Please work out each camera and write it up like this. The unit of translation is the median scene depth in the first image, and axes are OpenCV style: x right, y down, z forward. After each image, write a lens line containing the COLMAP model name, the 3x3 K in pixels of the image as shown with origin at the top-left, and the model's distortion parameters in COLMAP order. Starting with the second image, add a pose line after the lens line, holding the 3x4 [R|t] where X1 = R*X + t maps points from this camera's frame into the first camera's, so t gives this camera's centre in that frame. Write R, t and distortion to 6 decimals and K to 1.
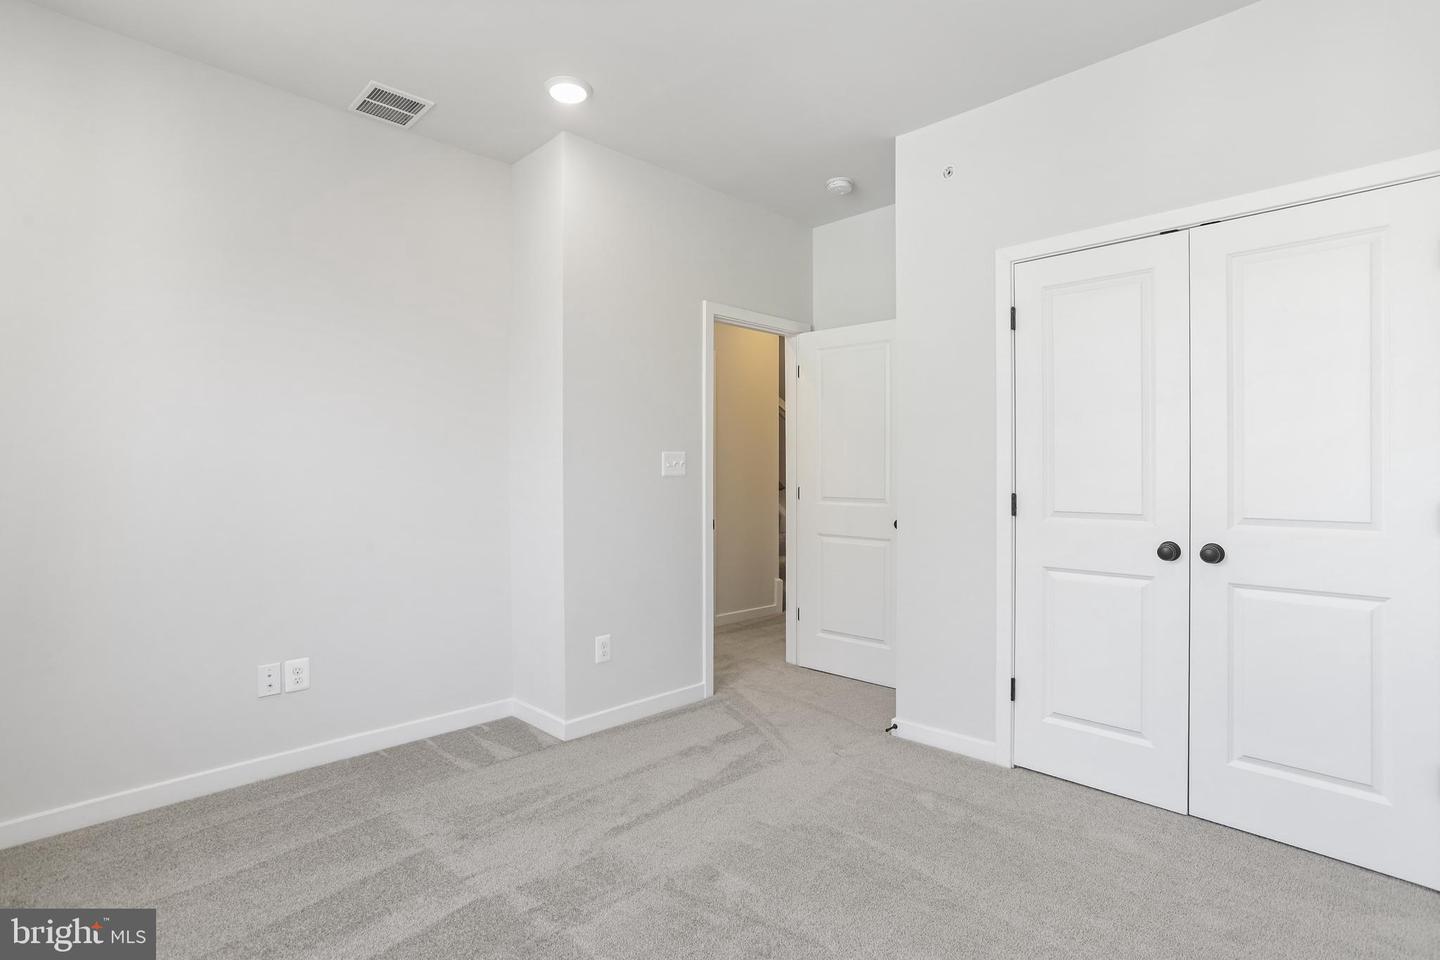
lens RADIAL K [[686.4, 0, 720.3], [0, 686.4, 472.8], [0, 0, 1]] dist [-0.001119, 0.000231]
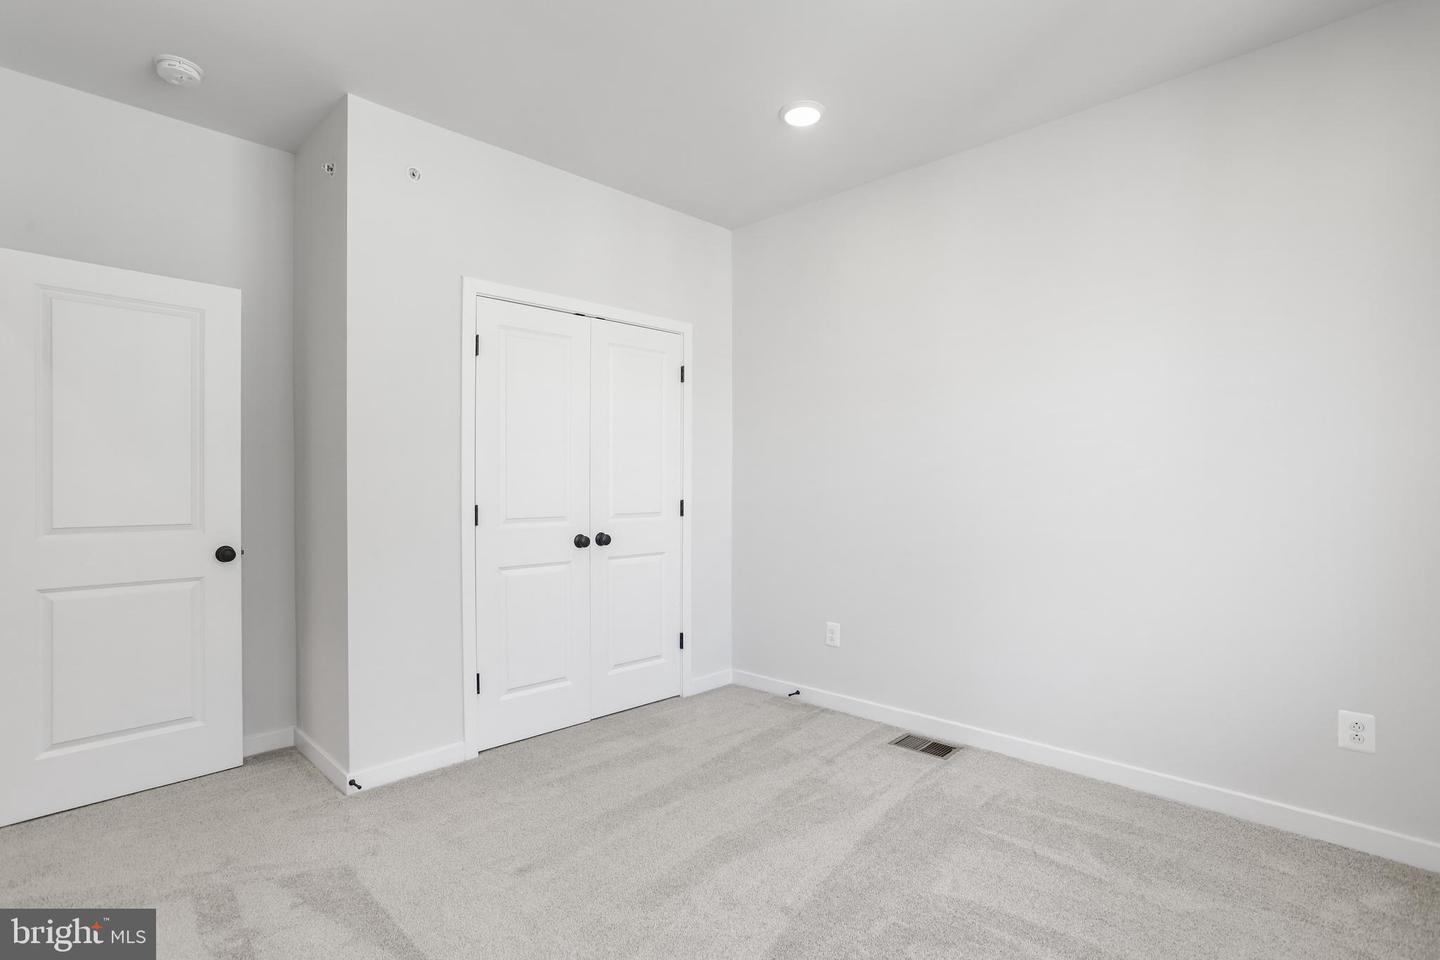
lens RADIAL K [[736.7, 0, 720.0], [0, 736.7, 480.0], [0, 0, 1]] dist [-0.001073, 0.000002]
pose [[0.013324, -0.013275, 0.999823, -0.735478], [-0.006017, 0.999893, 0.013356, -0.029047], [-0.999893, -0.006194, 0.013243, 0.592806]]
